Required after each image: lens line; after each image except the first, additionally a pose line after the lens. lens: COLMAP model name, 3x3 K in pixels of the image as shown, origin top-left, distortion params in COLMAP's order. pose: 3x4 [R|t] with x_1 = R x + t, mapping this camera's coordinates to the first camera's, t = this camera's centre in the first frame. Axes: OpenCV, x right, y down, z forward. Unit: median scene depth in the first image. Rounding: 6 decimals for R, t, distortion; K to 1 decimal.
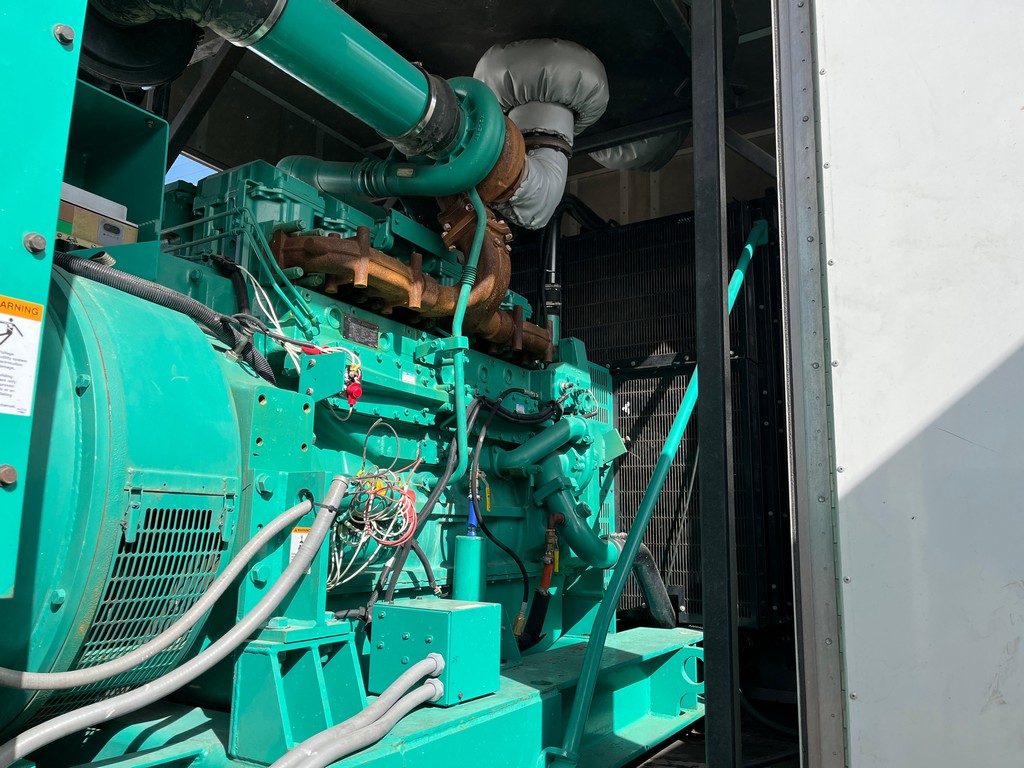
lens RADIAL K [[778.3, 0, 510.9], [0, 778.3, 388.4], [0, 0, 1]] dist [0.076372, -0.114312]
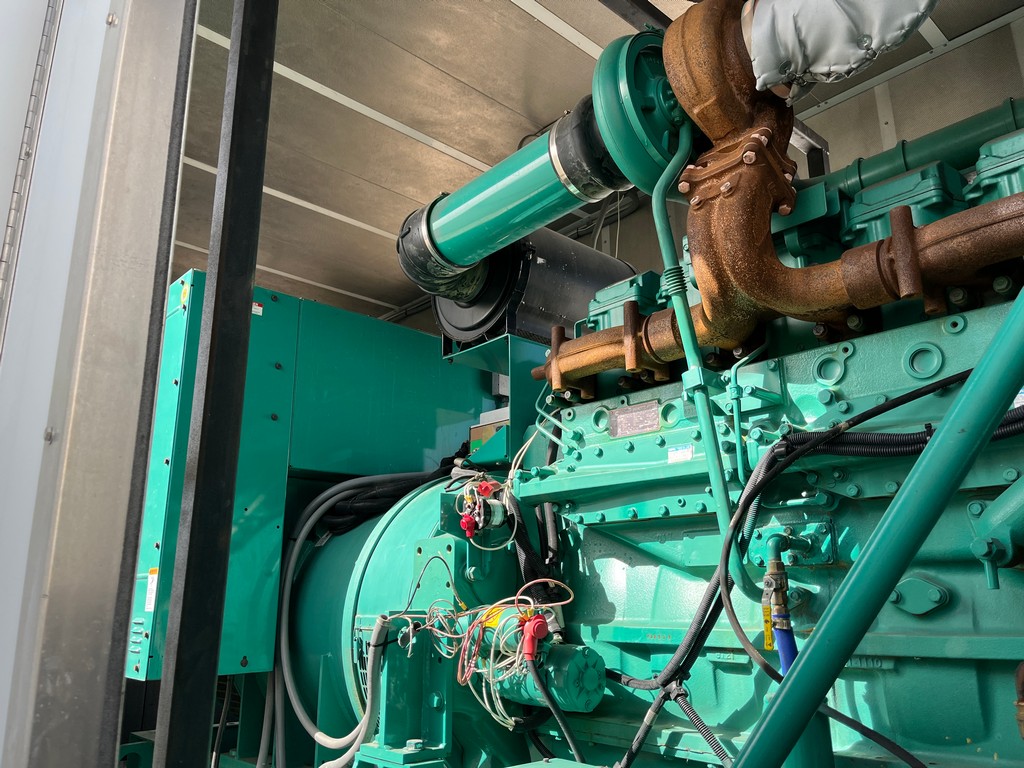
lens RADIAL K [[778.3, 0, 510.9], [0, 778.3, 388.4], [0, 0, 1]] dist [0.076372, -0.114312]
pose [[-0.288223, -0.274896, -0.917257, 0.609143], [0.162344, 0.930012, -0.329731, 0.148235], [0.943701, -0.243947, -0.223423, 1.043209]]
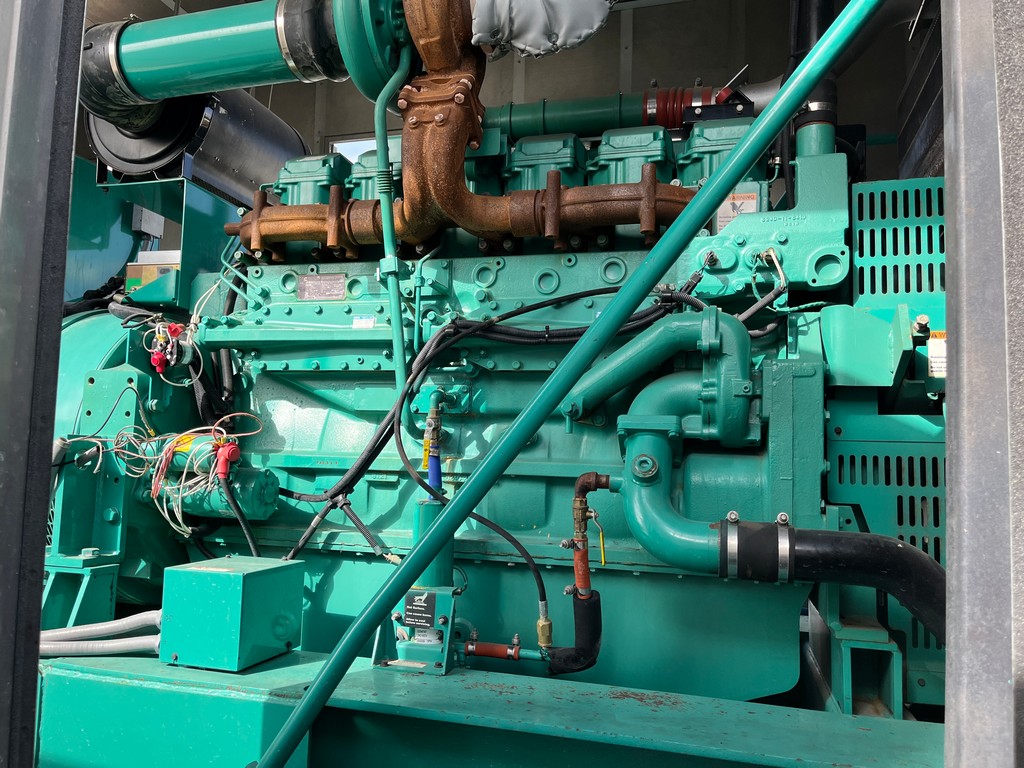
lens RADIAL K [[778.3, 0, 510.9], [0, 778.3, 388.4], [0, 0, 1]] dist [0.076372, -0.114312]
pose [[0.264680, -0.104261, -0.958684, 0.783226], [0.142987, 0.987392, -0.067906, 0.151645], [0.953677, -0.119106, 0.276251, 0.916131]]
